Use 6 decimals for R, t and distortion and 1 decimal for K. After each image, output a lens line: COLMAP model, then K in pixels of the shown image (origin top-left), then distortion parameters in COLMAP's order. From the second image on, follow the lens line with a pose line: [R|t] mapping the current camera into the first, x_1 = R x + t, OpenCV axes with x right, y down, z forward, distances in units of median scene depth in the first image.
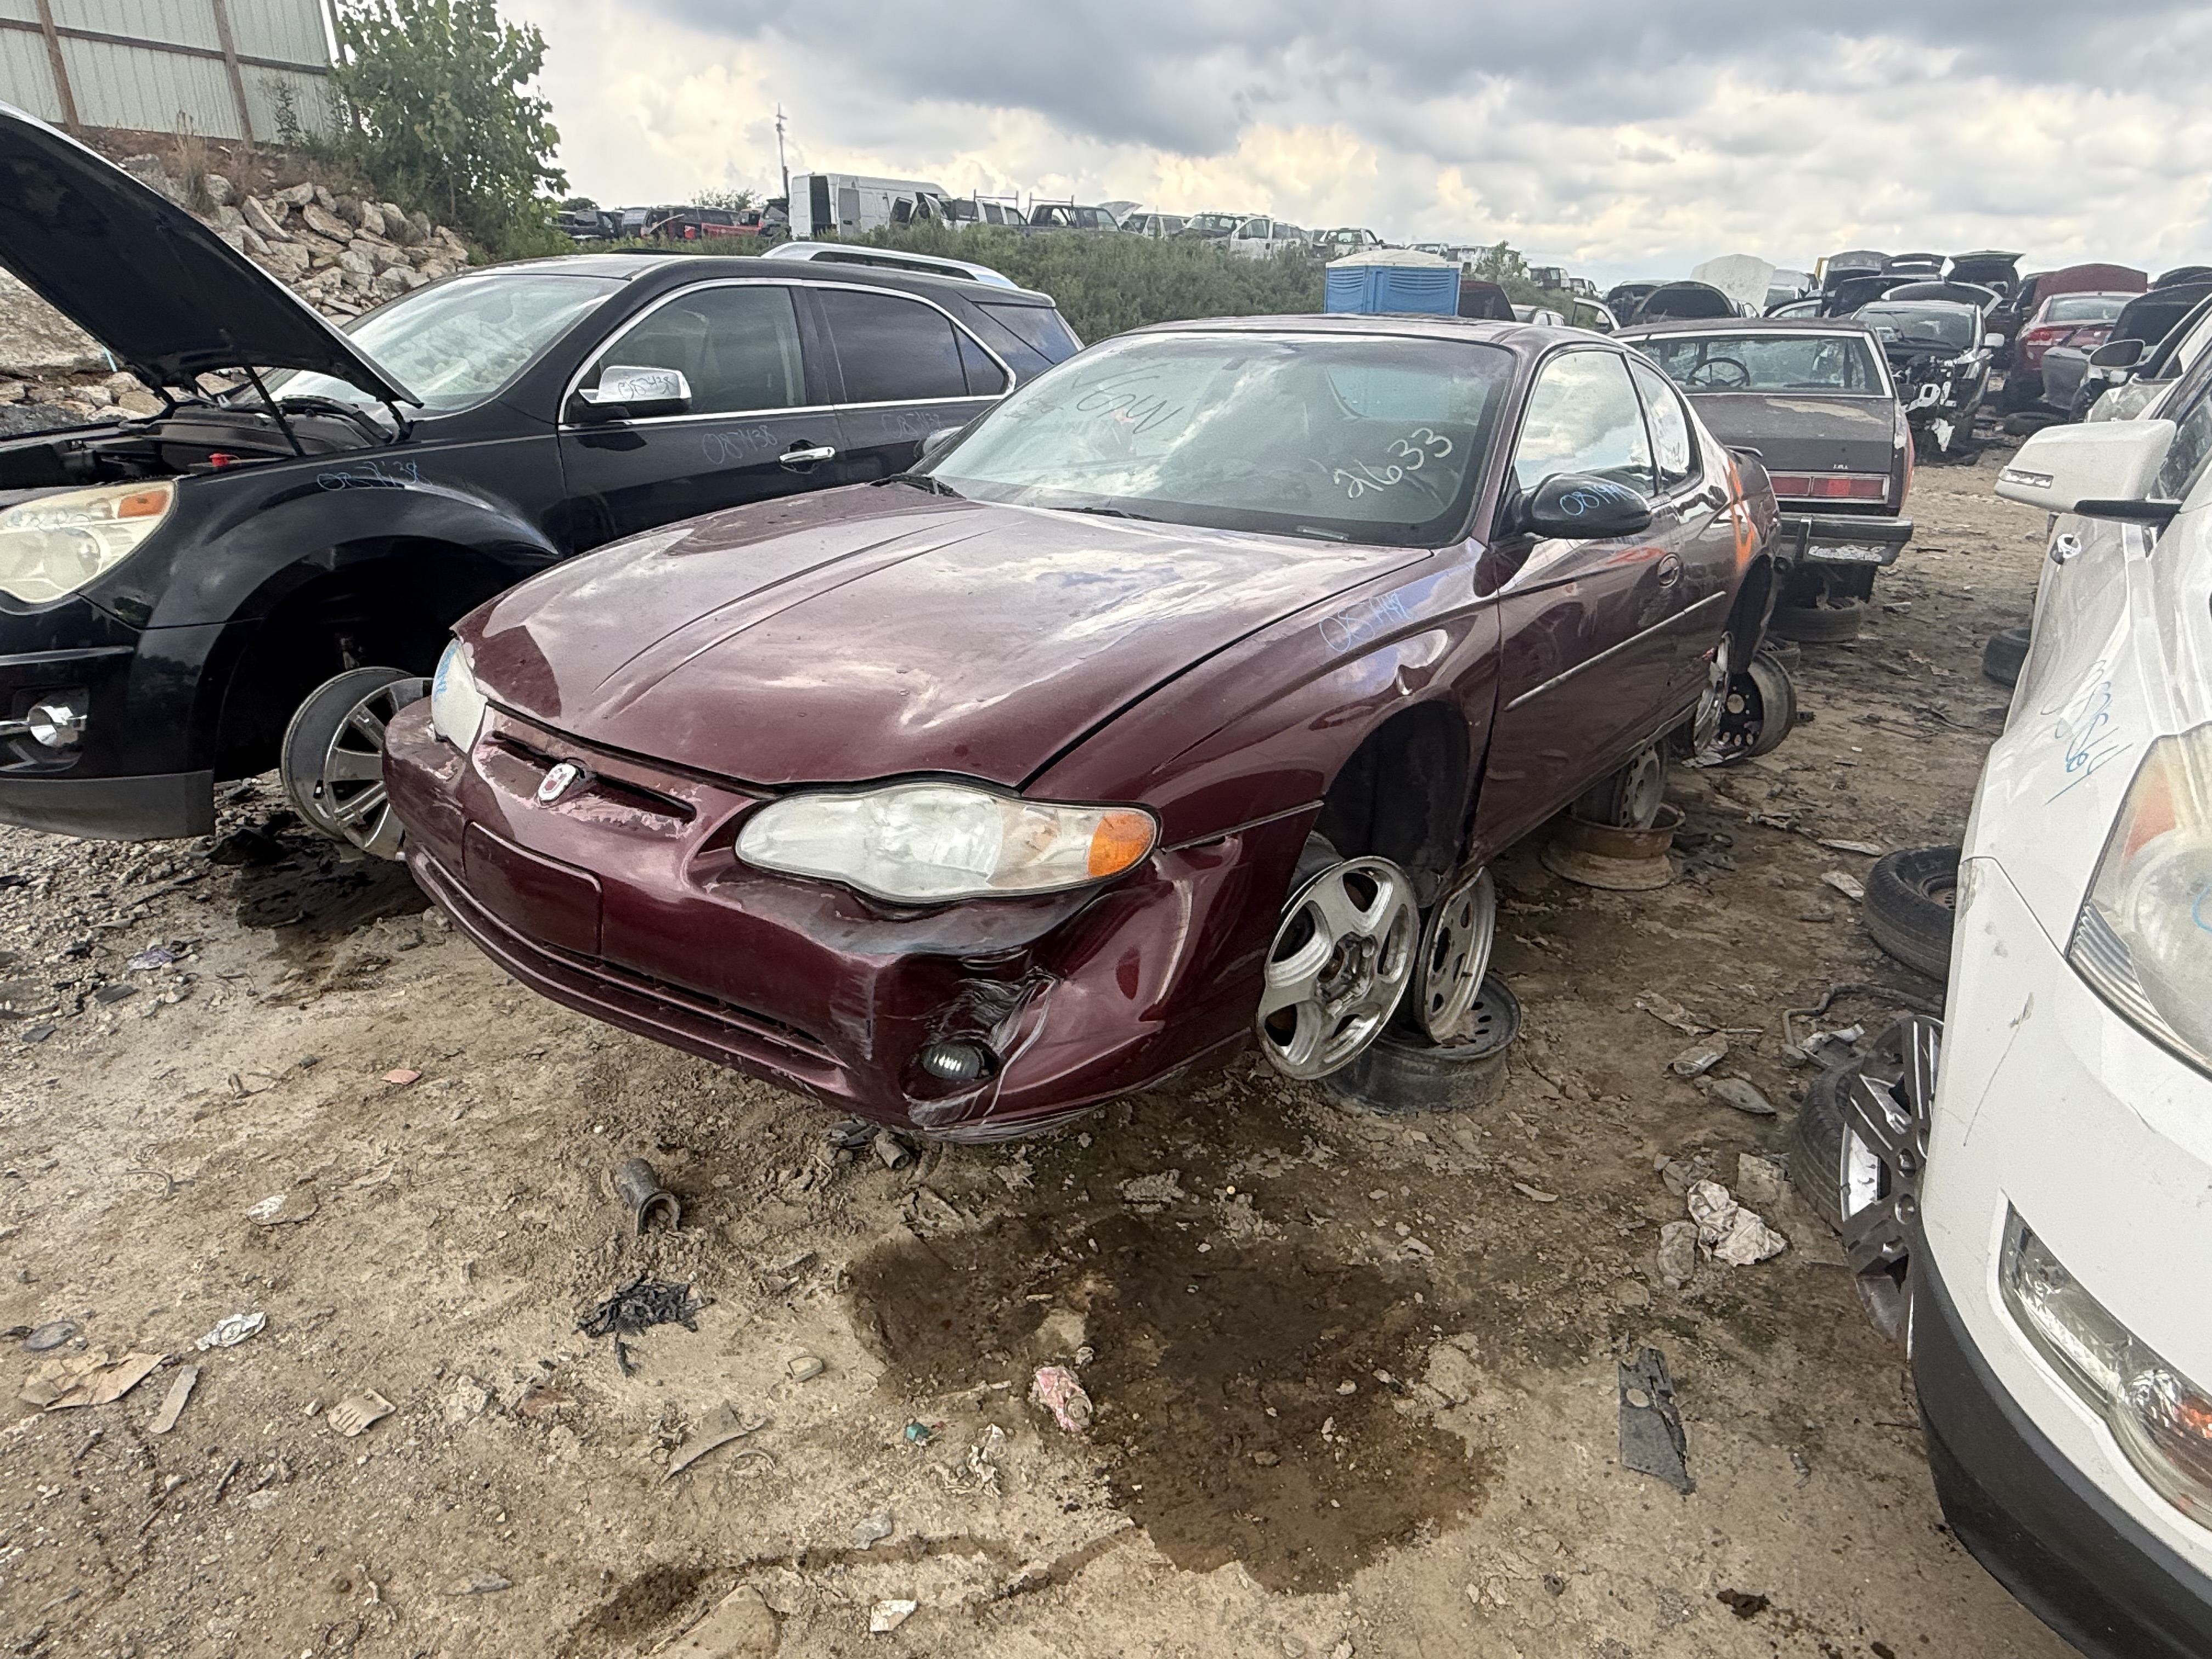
lens RADIAL K [[1256.9, 0, 1129.2], [0, 1256.9, 824.4], [0, 0, 1]] dist [0.003988, -0.000221]
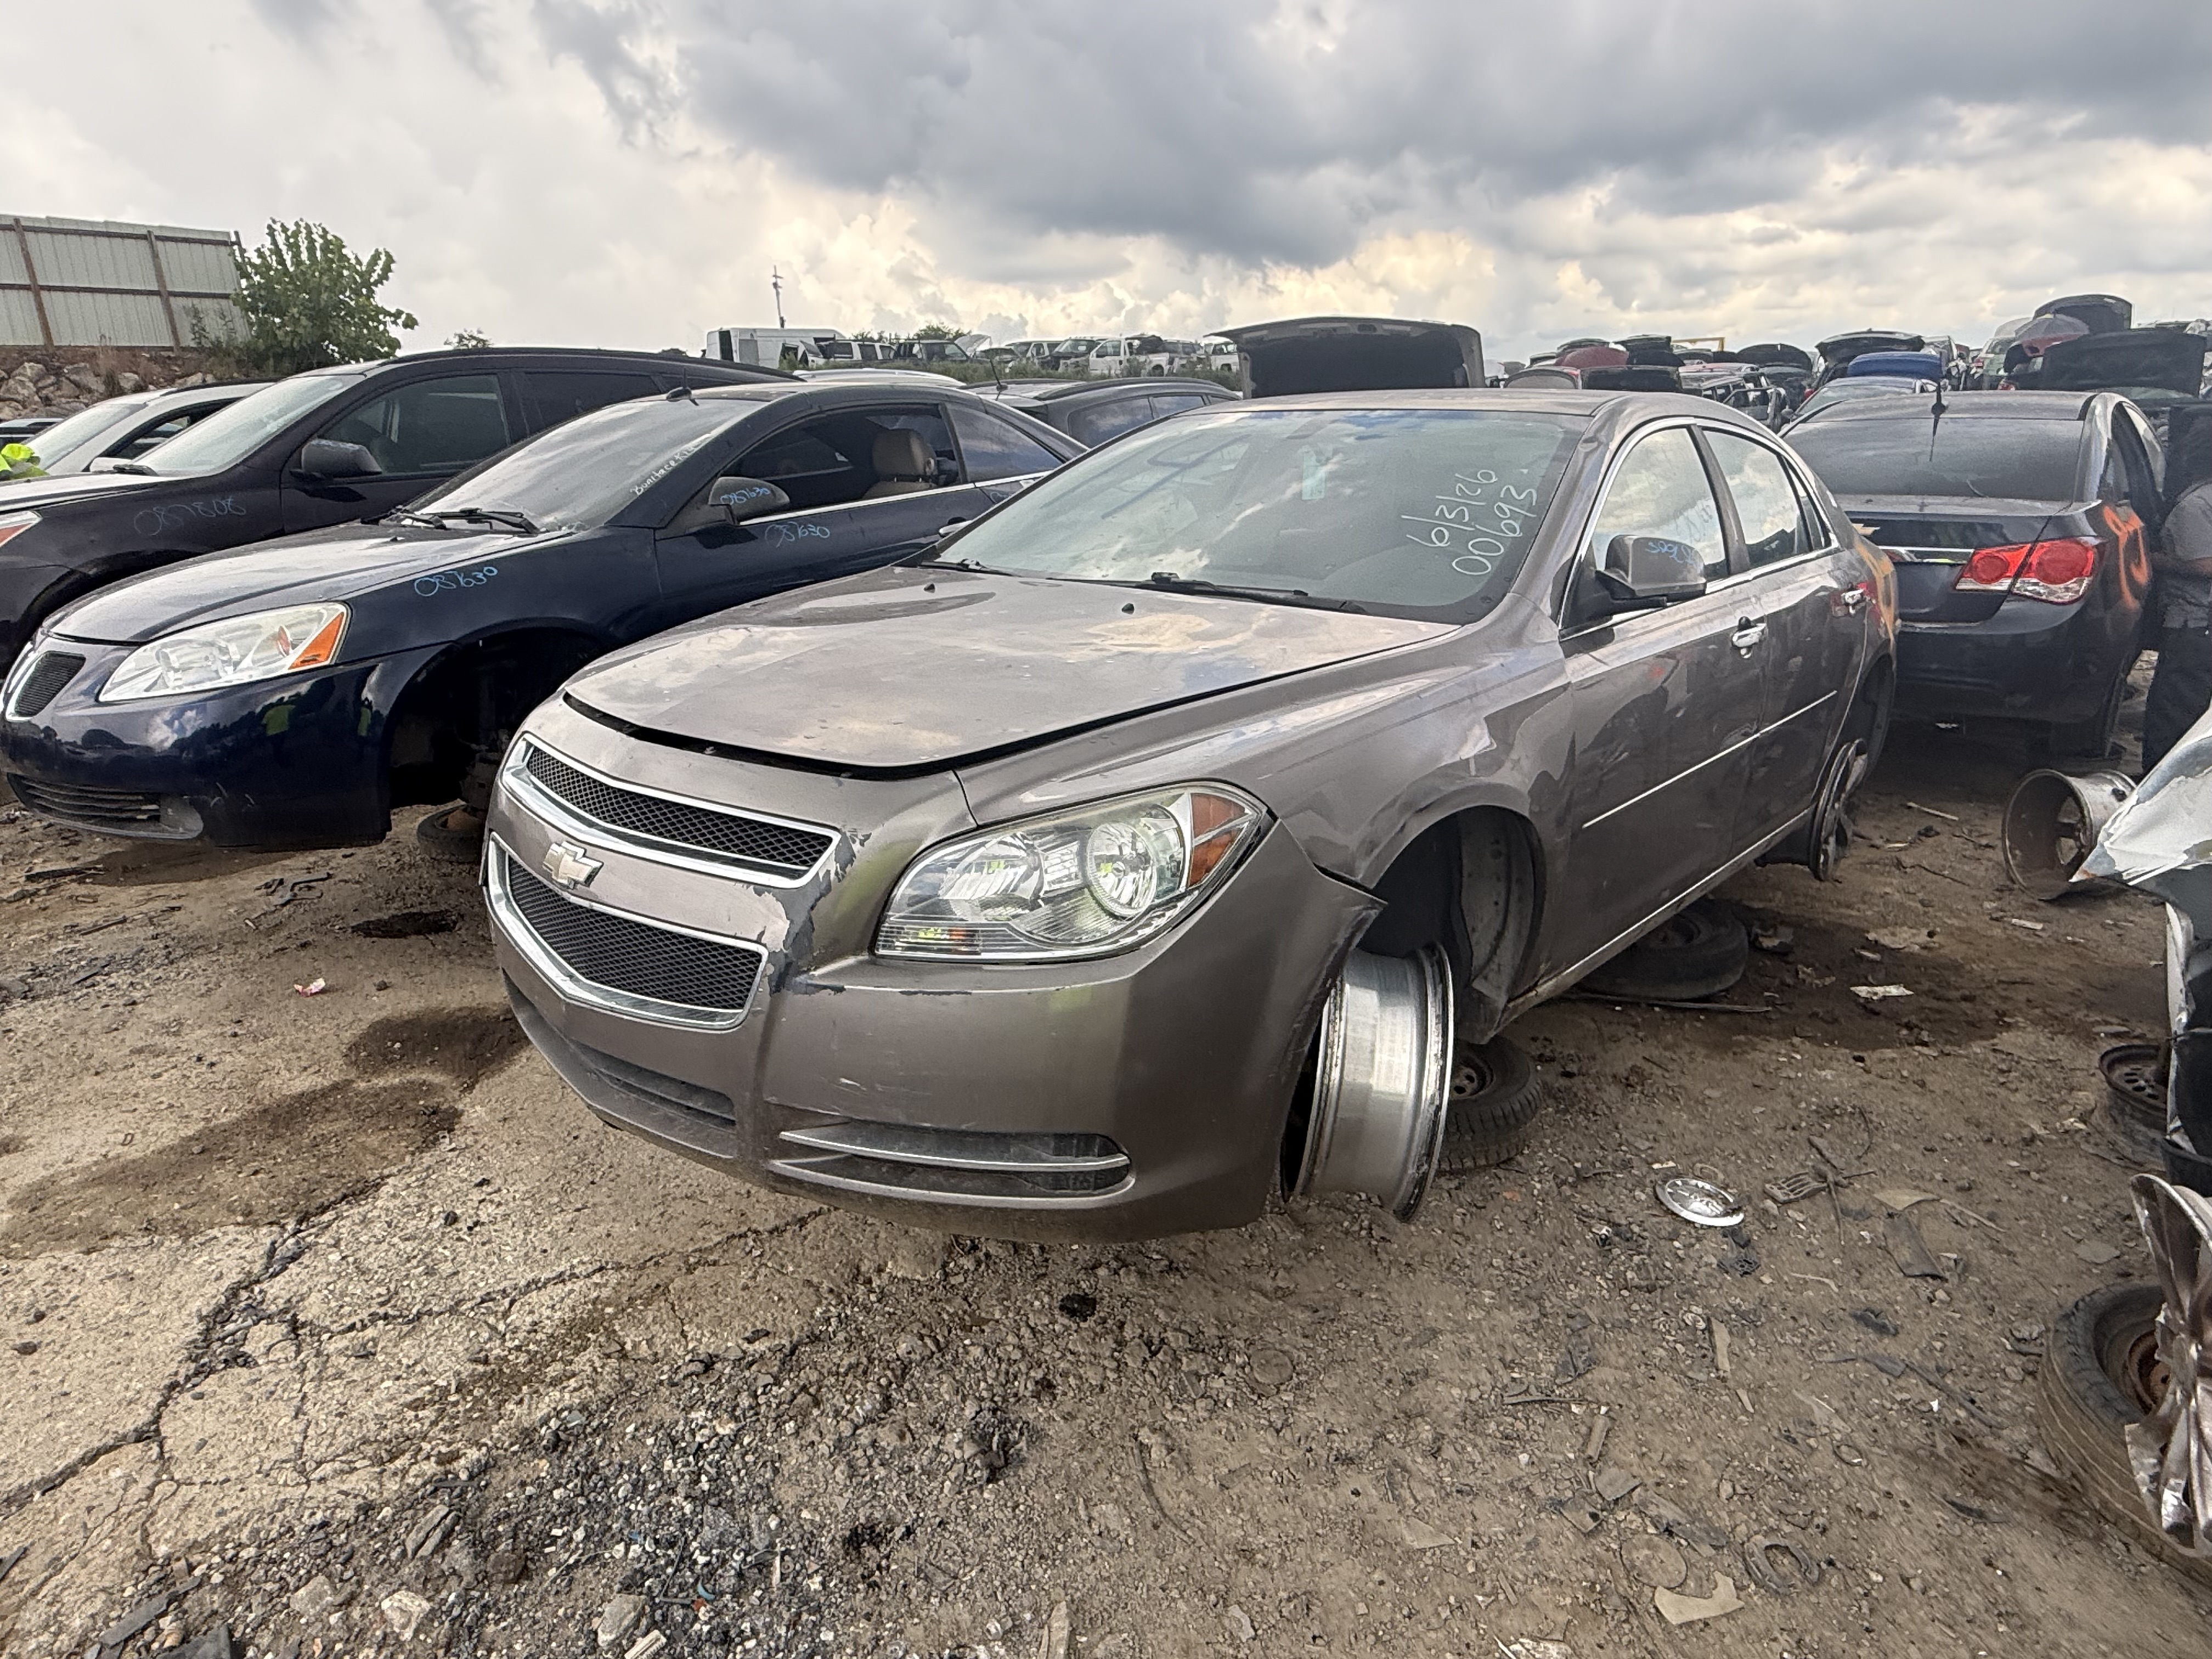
lens RADIAL K [[1256.9, 0, 1129.2], [0, 1256.9, 824.4], [0, 0, 1]] dist [0.003988, -0.000221]
pose [[0.994004, -0.018942, -0.107692, 0.548662], [0.010553, 0.996902, -0.077946, 0.136052], [0.108835, 0.076342, 0.991124, -0.286598]]
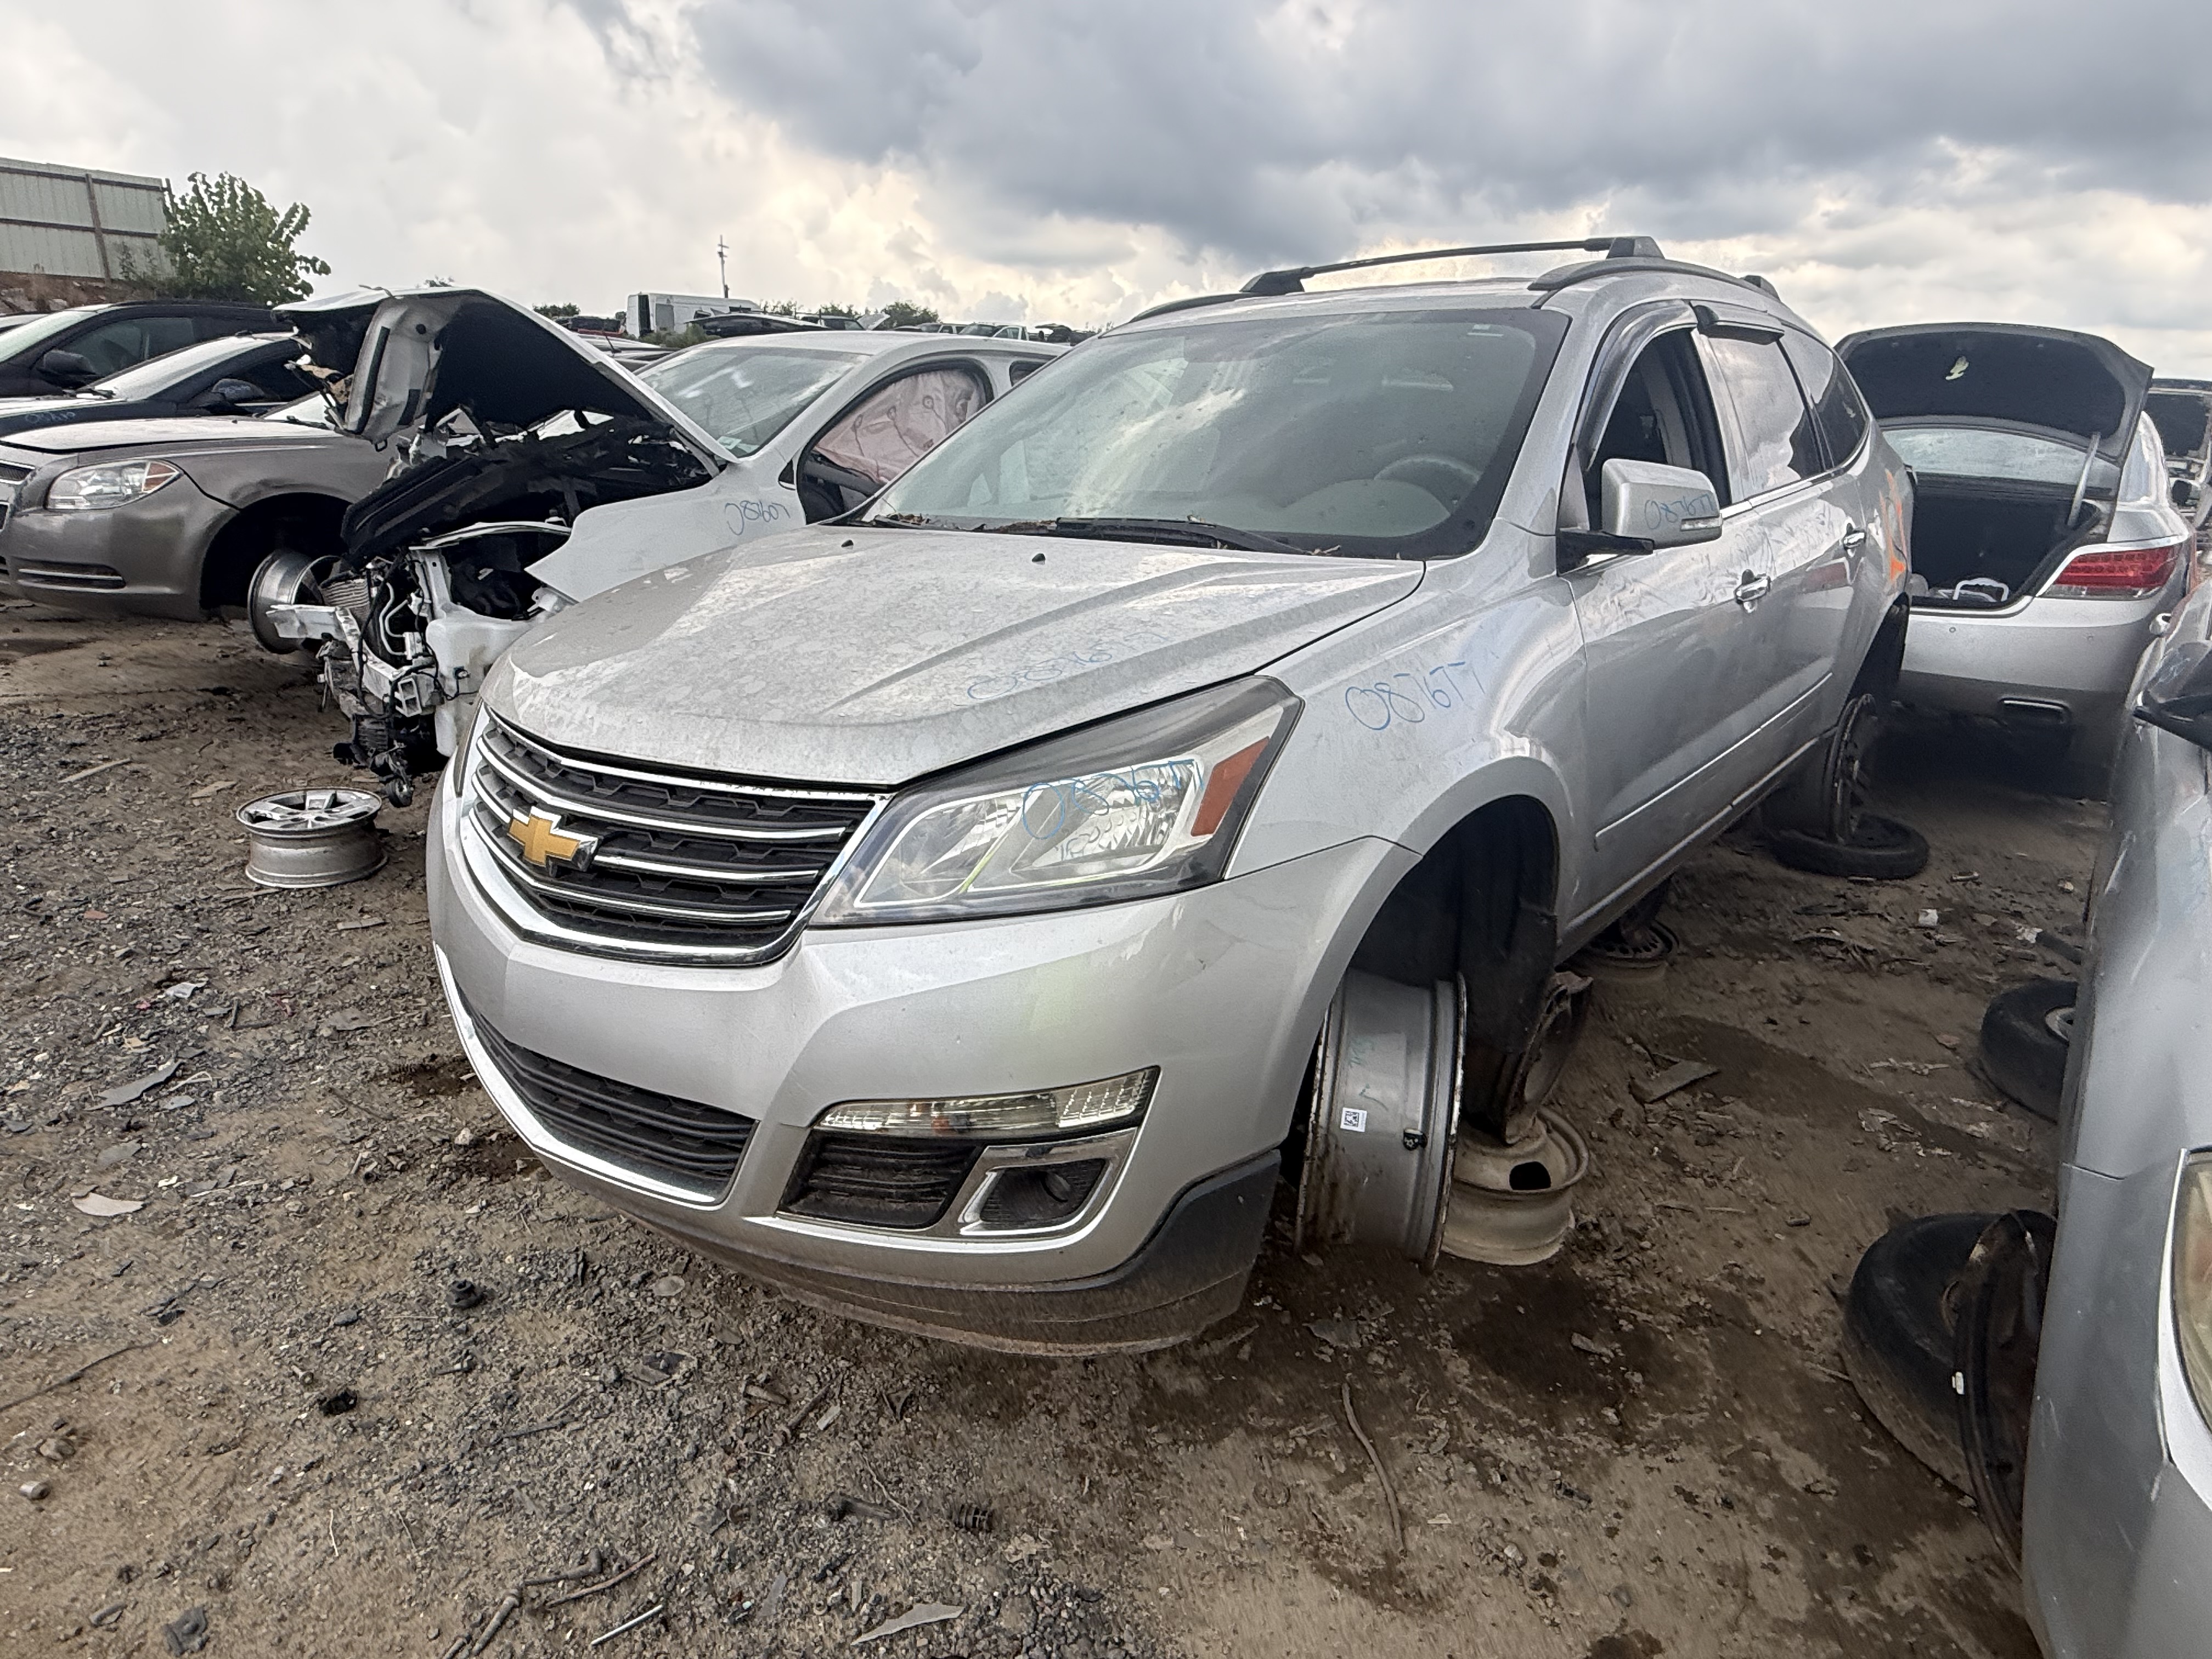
lens RADIAL K [[1254.0, 0, 1106.0], [0, 1254.0, 829.5], [0, 0, 1]] dist [0.007011, -0.003826]
pose [[0.994085, 0.042632, -0.099885, 0.795583], [-0.049368, 0.996600, -0.065965, 0.219348], [0.096733, 0.070506, 0.992810, -0.454658]]
